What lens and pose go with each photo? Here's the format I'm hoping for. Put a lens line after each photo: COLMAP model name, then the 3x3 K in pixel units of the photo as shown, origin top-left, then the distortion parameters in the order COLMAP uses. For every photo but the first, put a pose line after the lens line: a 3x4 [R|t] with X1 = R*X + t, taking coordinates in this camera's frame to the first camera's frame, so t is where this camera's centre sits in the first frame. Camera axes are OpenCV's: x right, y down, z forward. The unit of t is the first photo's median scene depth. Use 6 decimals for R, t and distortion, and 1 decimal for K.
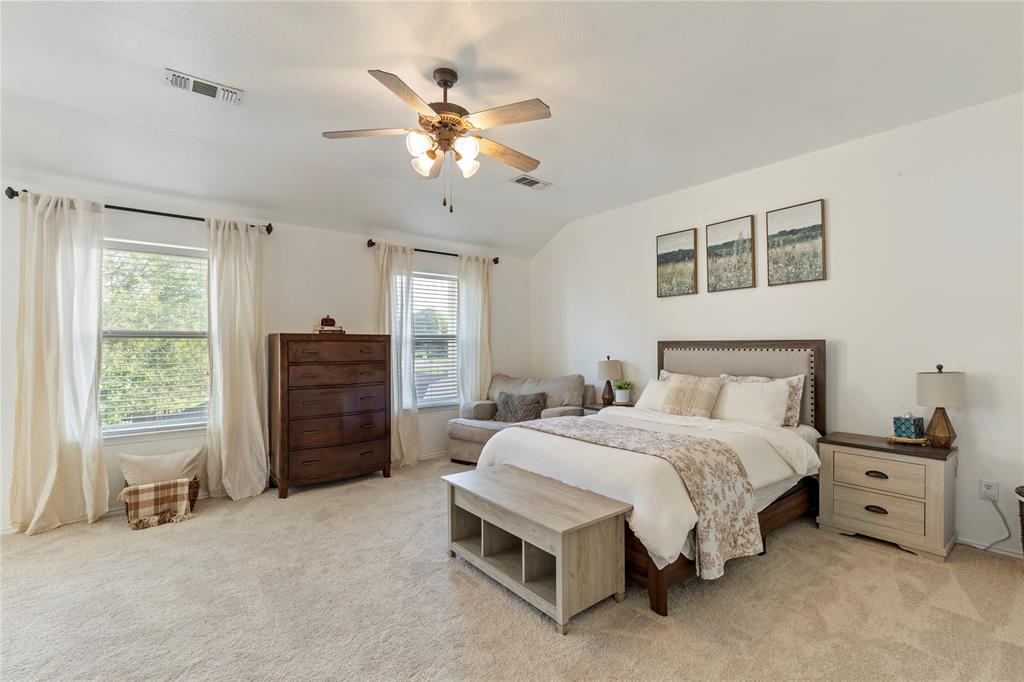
lens RADIAL K [[461.3, 0, 519.4], [0, 461.3, 342.1], [0, 0, 1]] dist [0.000287, -0.000698]
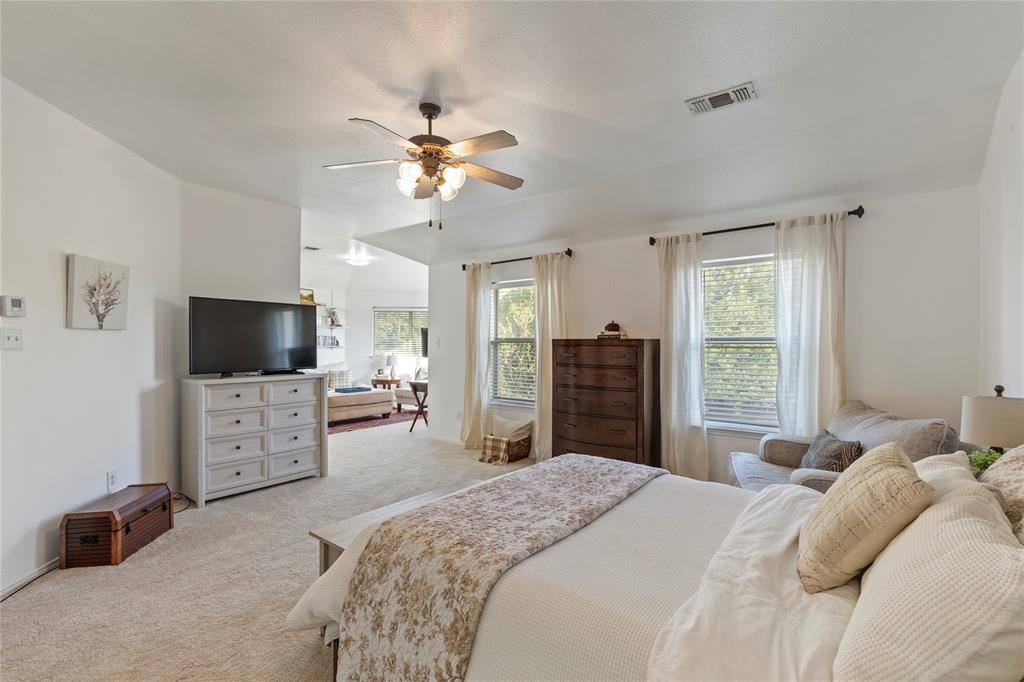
lens RADIAL K [[456.6, 0, 516.2], [0, 456.6, 344.9], [0, 0, 1]] dist [0.012128, 0.000043]
pose [[0.222309, 0.009782, -0.974927, 1.039495], [0.003418, 0.999936, 0.010812, -0.028662], [0.974970, -0.005736, 0.222261, 1.039731]]
